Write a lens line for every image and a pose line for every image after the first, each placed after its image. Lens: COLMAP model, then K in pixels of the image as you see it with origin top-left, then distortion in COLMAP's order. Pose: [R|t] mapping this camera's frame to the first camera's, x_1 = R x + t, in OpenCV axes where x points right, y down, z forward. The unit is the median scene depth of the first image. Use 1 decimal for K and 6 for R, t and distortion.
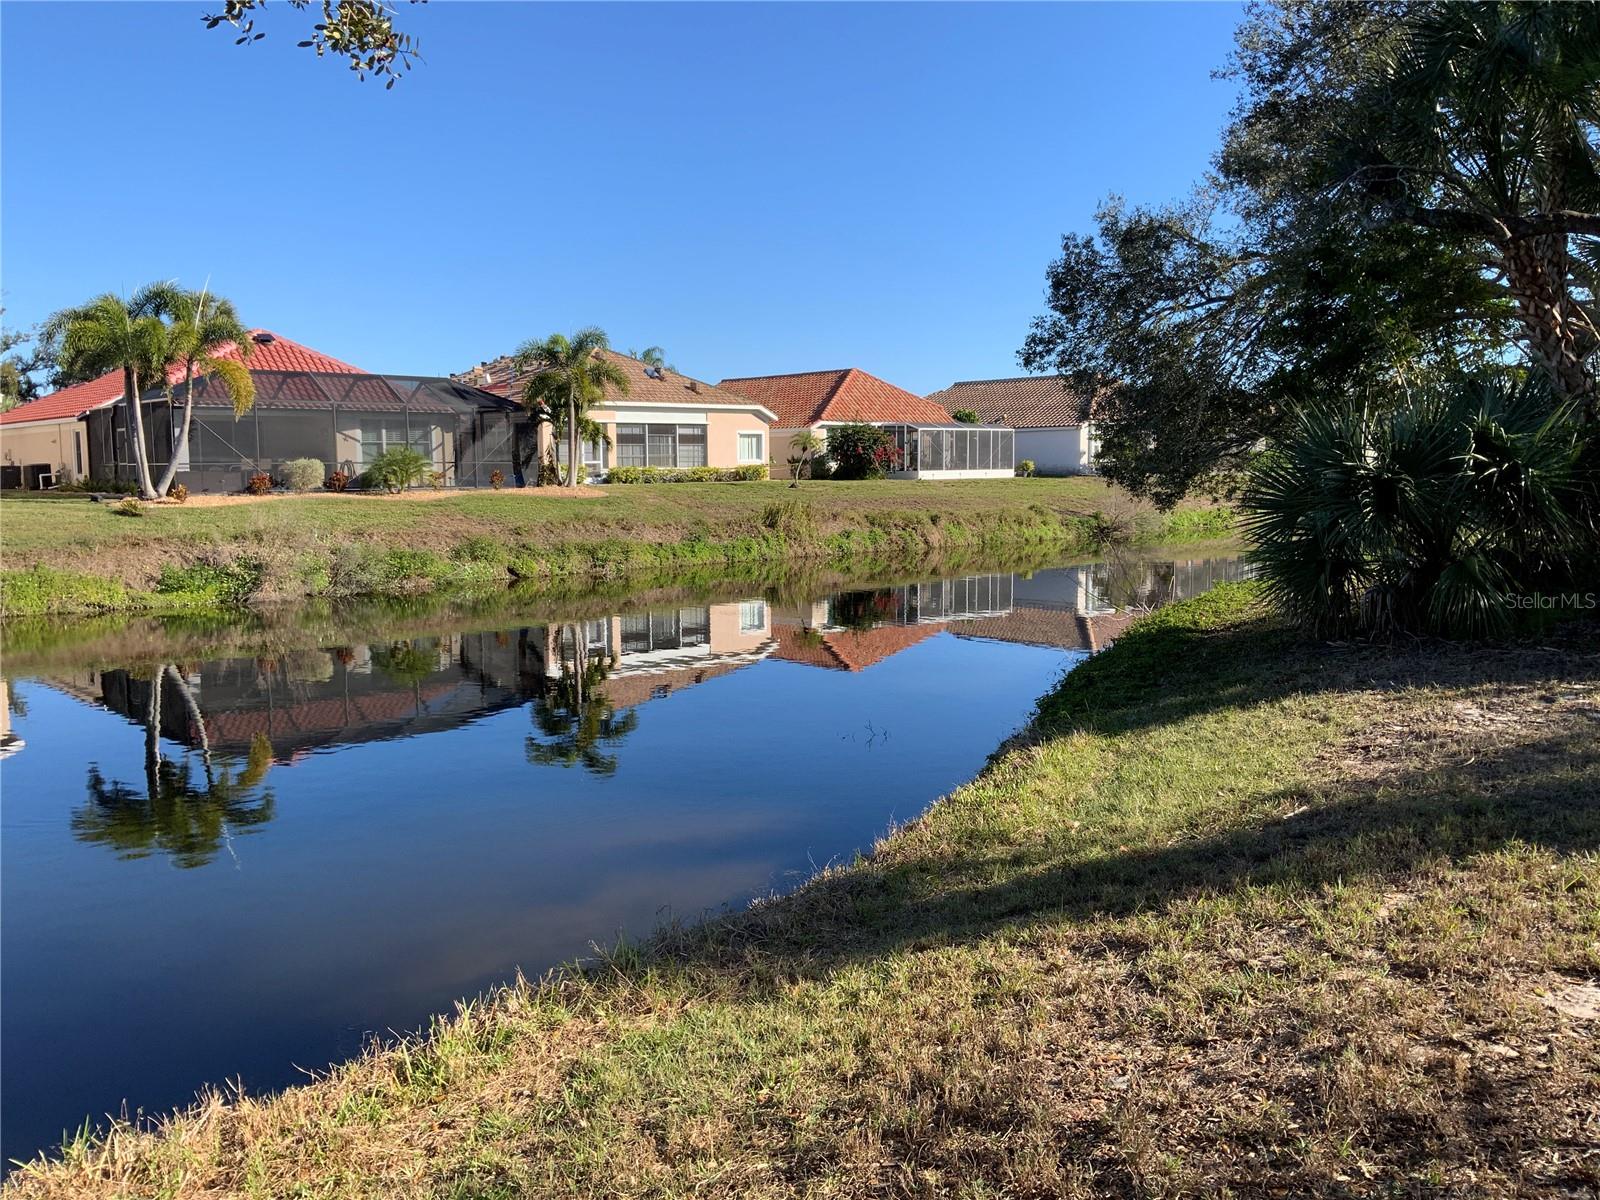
lens RADIAL K [[1317.2, 0, 792.5], [0, 1317.2, 595.9], [0, 0, 1]] dist [0.125804, -0.252536]
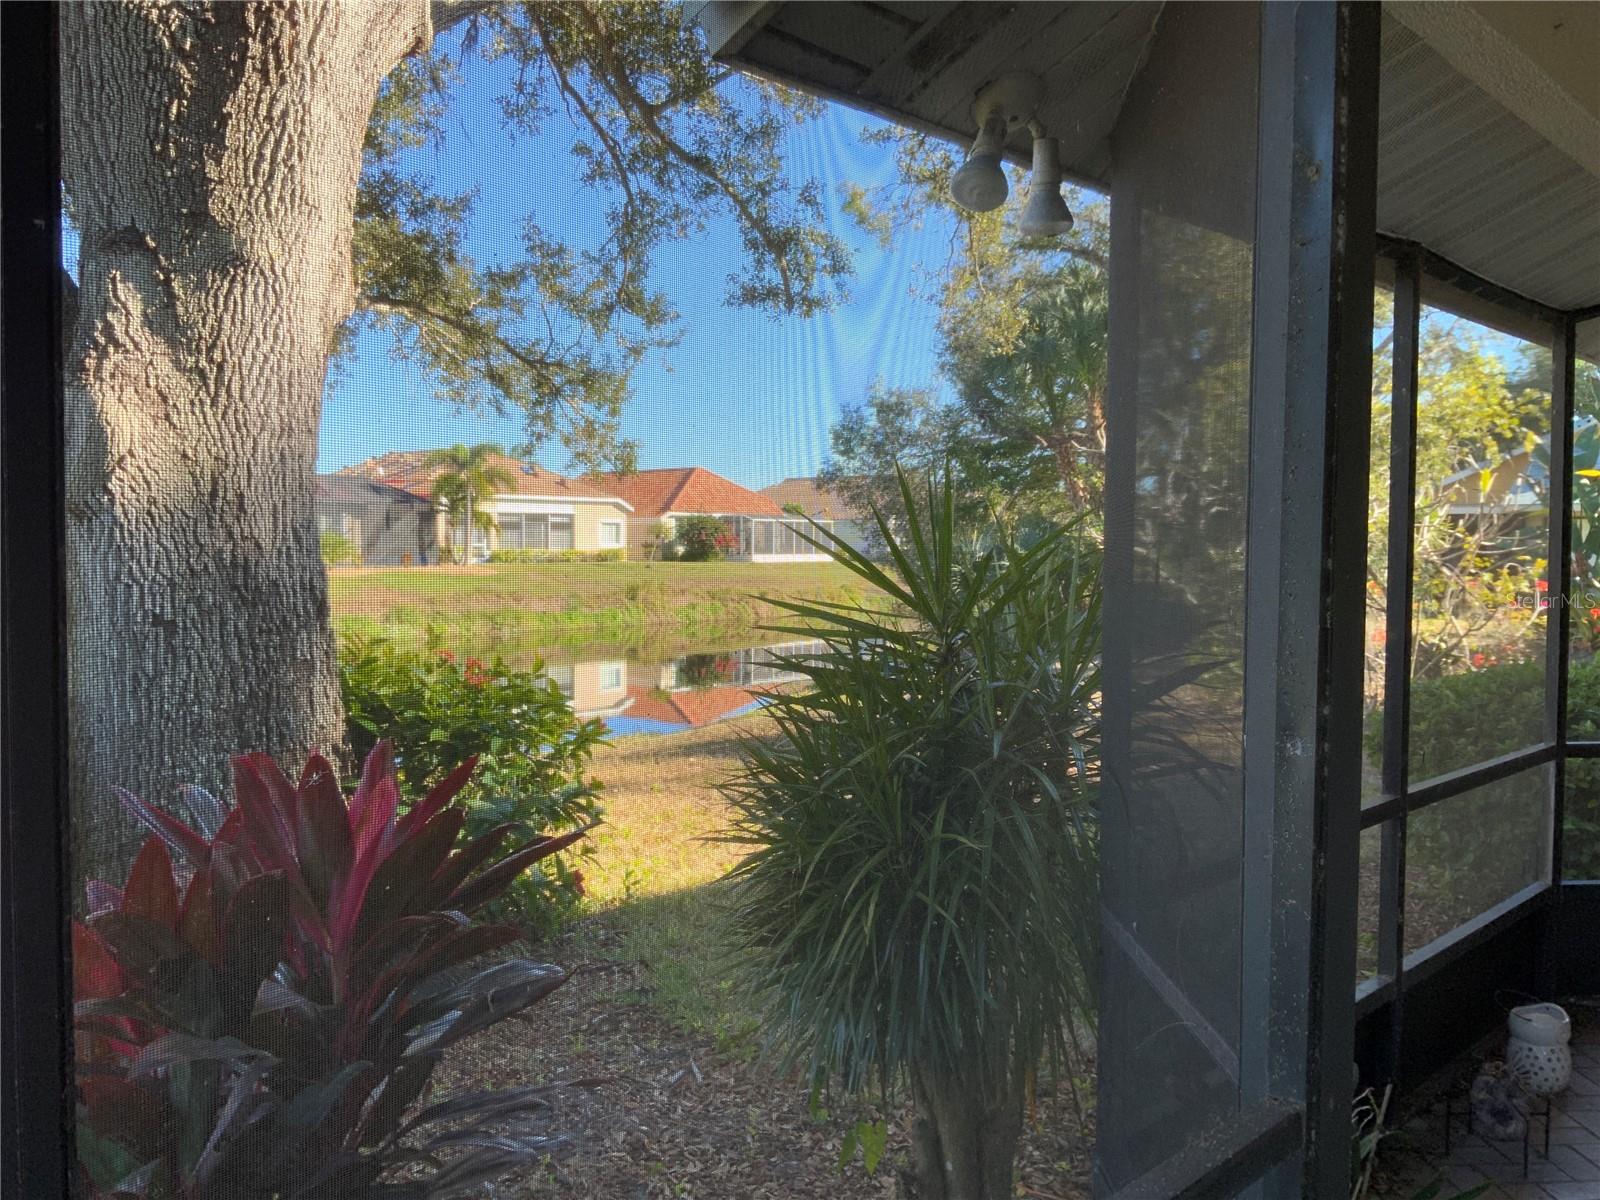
lens RADIAL K [[1346.2, 0, 802.7], [0, 1346.2, 592.4], [0, 0, 1]] dist [-0.000166, -0.004193]
pose [[0.991987, 0.008496, 0.126053, -0.013633], [-0.000572, 0.998028, -0.062772, 0.016832], [-0.126338, 0.062197, 0.990036, -0.229448]]
